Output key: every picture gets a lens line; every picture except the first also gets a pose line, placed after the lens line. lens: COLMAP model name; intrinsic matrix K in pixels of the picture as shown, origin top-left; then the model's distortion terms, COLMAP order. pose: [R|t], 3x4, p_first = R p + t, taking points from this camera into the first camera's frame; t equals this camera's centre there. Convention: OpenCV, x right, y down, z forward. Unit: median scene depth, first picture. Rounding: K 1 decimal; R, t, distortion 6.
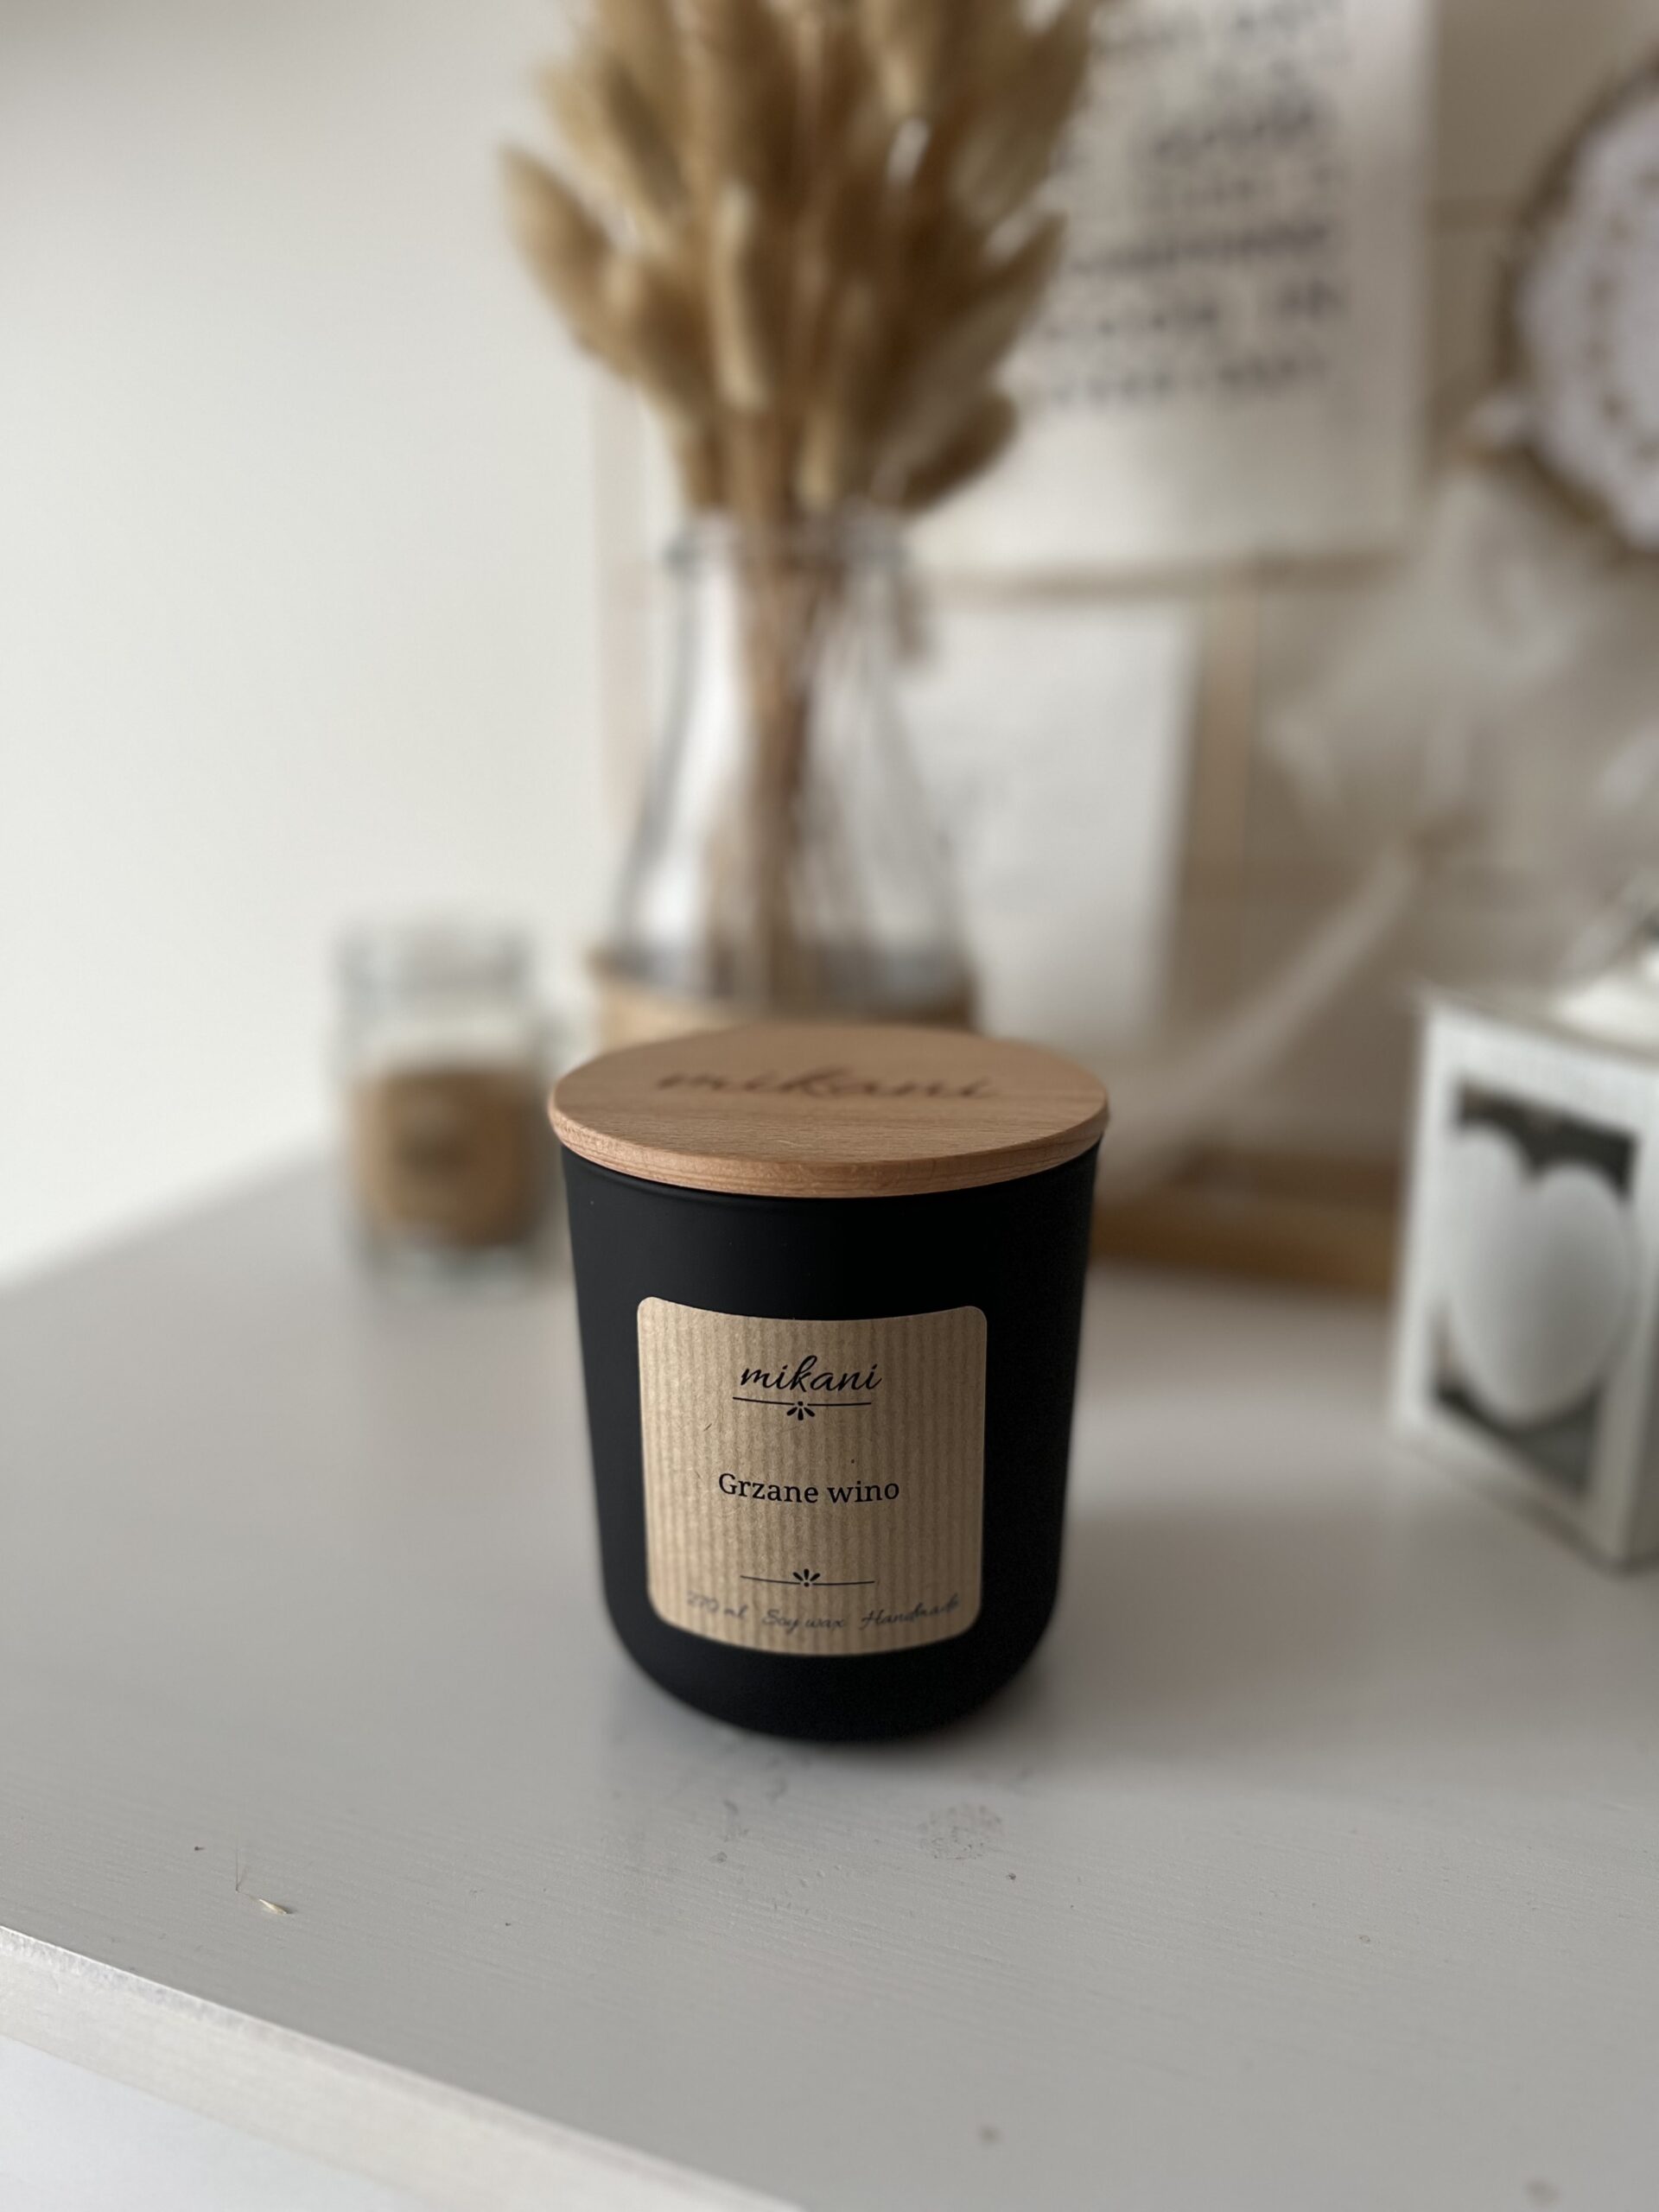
lens RADIAL K [[1769.7, 0, 829.5], [0, 1769.7, 1106.0], [0, 0, 1]] dist [-0.003968, -0.003909]
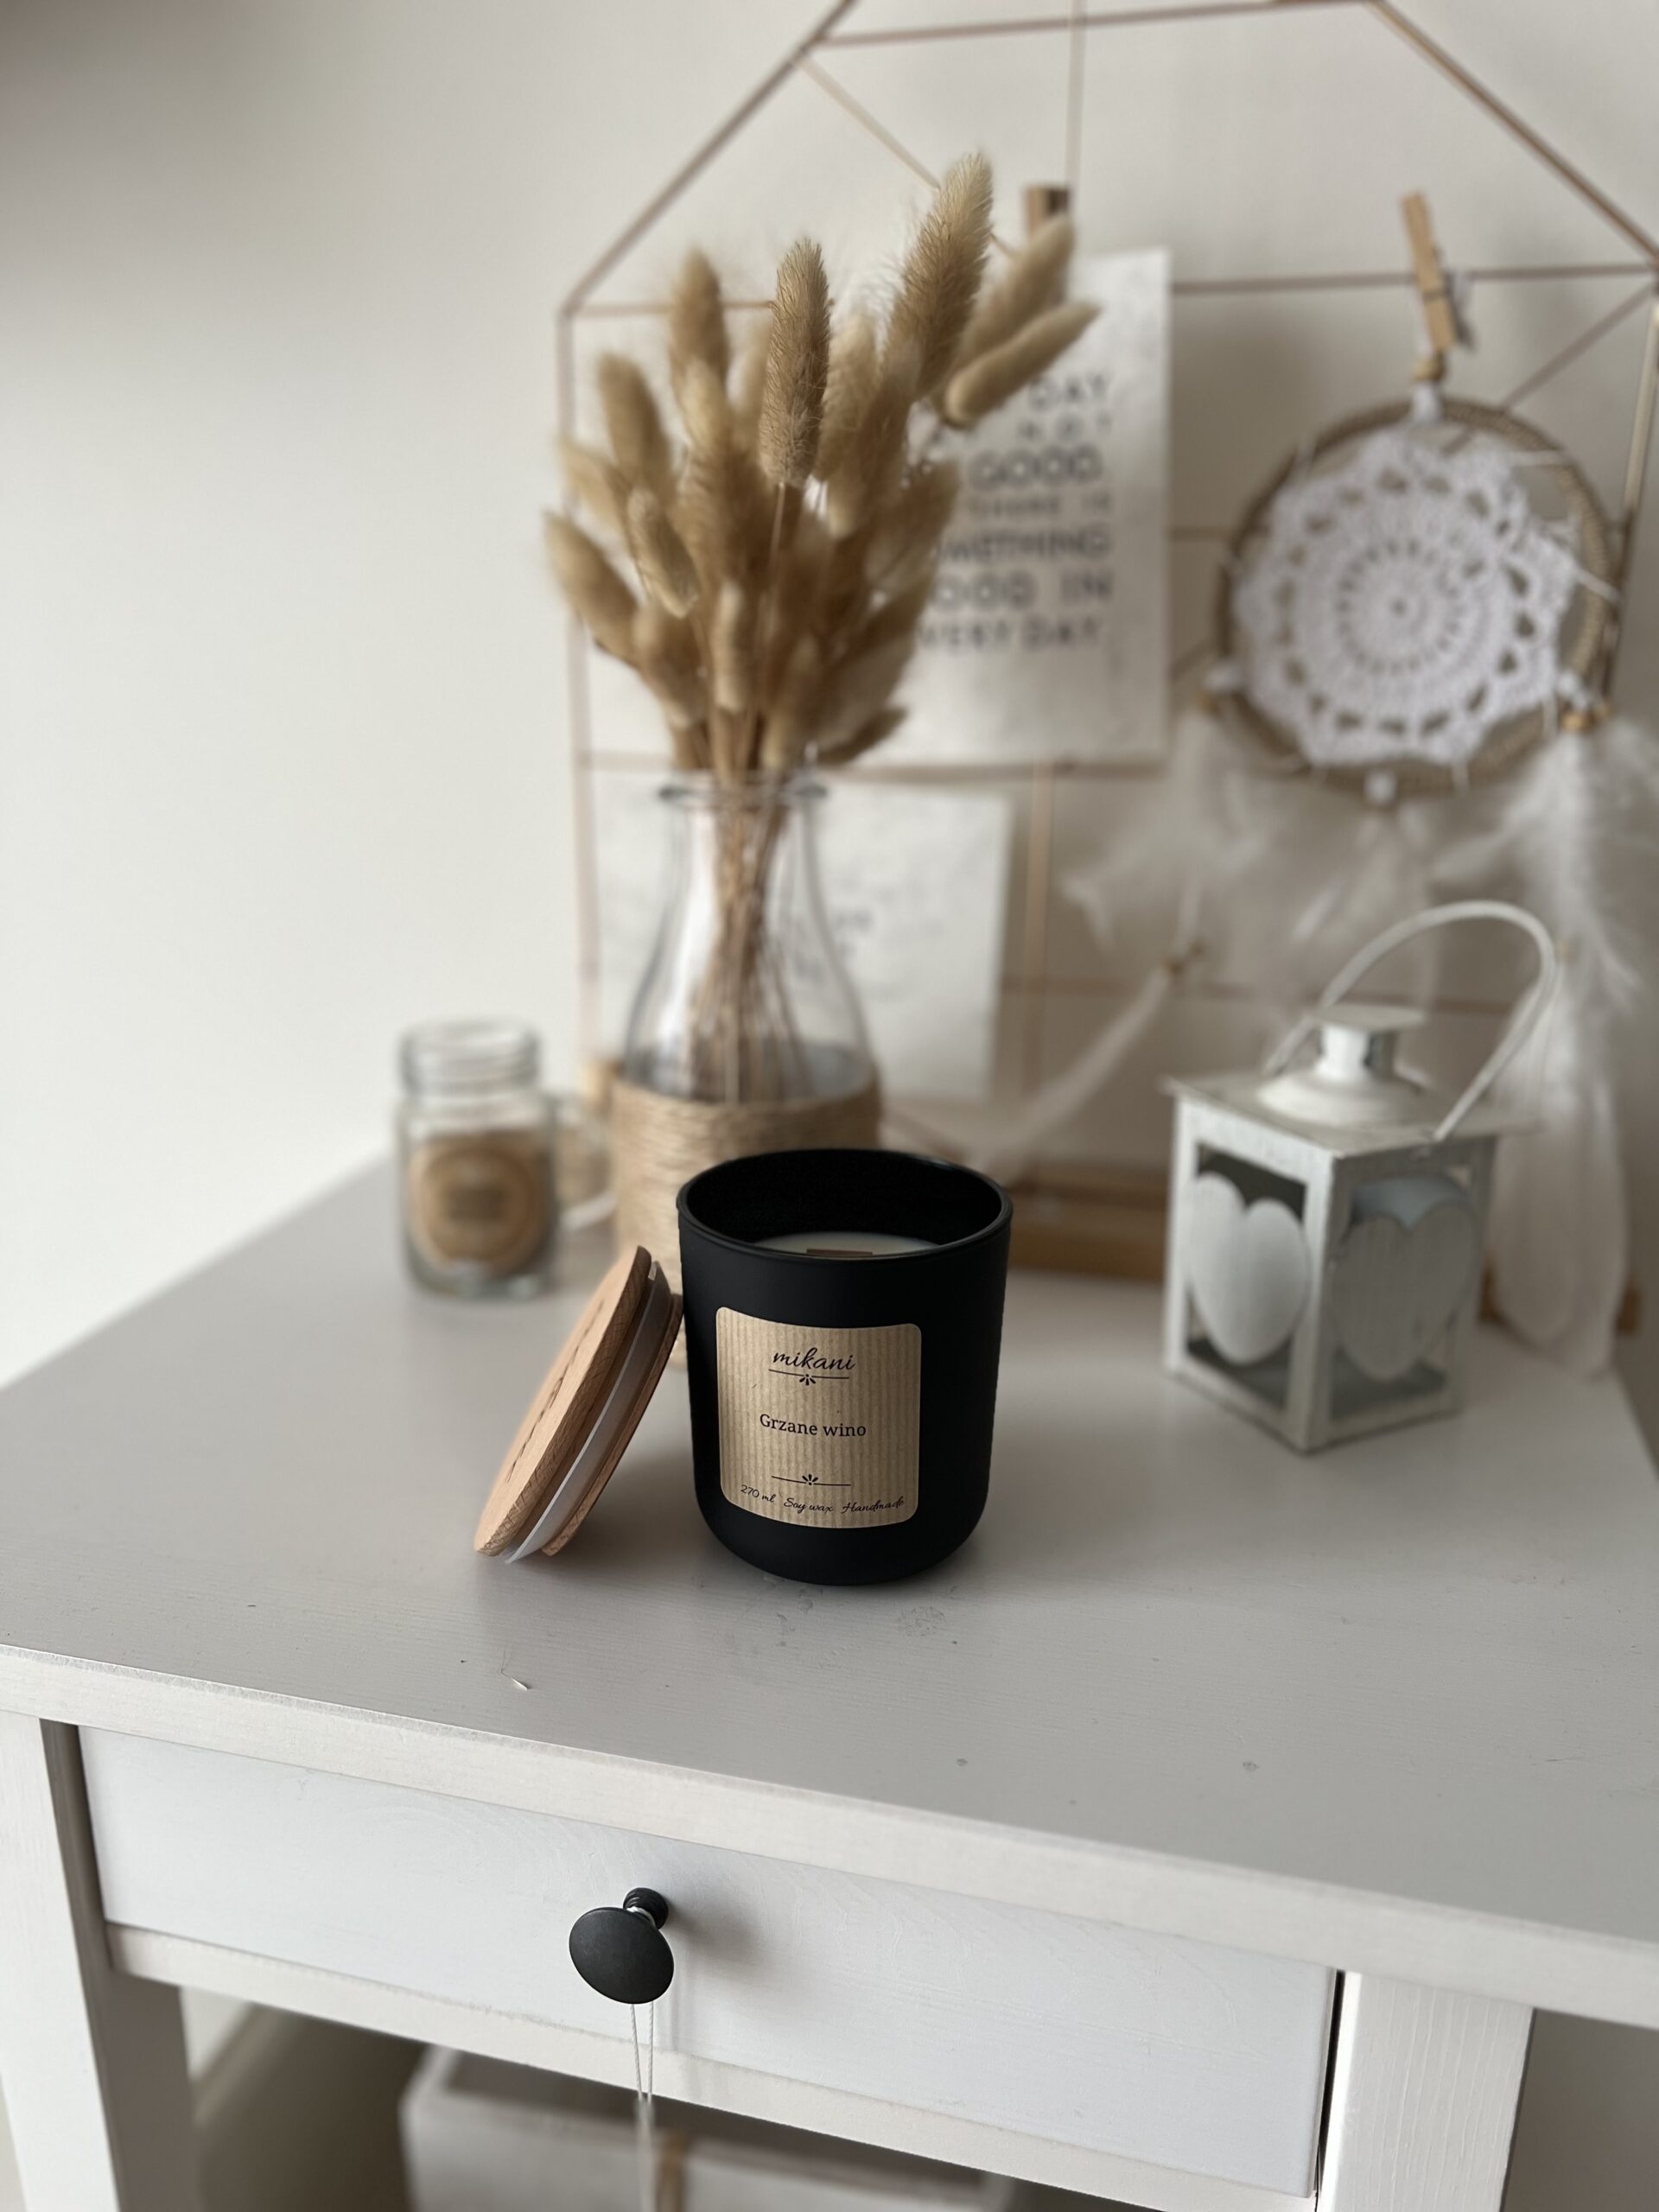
lens RADIAL K [[1676.5, 0, 829.5], [0, 1676.5, 1106.0], [0, 0, 1]] dist [0.029780, -0.050301]
pose [[0.993339, -0.026524, 0.112131, -0.113469], [0.024015, 0.999431, 0.023666, -0.080782], [-0.112695, -0.020815, 0.993412, -0.372716]]
